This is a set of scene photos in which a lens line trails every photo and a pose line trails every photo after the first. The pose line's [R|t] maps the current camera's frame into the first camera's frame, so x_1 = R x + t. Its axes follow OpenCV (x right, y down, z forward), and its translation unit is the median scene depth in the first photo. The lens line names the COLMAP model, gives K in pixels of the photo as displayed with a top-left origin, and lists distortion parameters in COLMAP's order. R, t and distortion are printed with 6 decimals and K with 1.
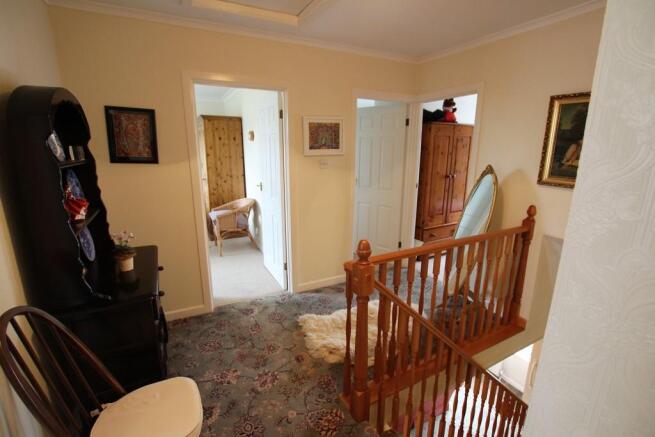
lens RADIAL K [[302.9, 0, 327.3], [0, 302.9, 219.8], [0, 0, 1]] dist [0.000507, 0.000089]
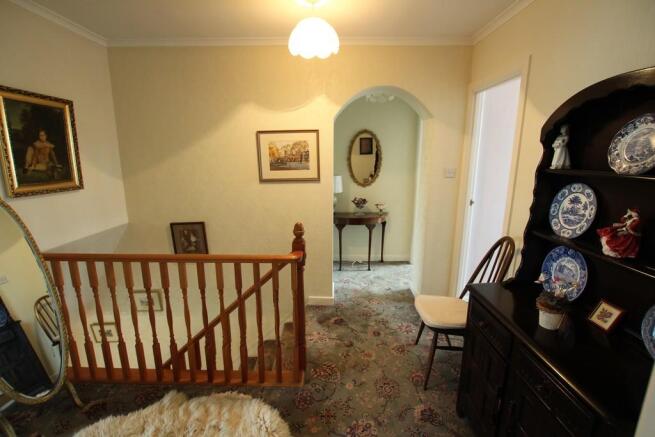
lens RADIAL K [[302.9, 0, 327.4], [0, 302.9, 218.0], [0, 0, 1]] dist [0.000507, 0.000089]
pose [[-0.877585, -0.105569, 0.467654, -0.436848], [0.104763, 0.909652, 0.401942, -0.342236], [-0.467835, 0.401731, -0.787237, 1.445100]]
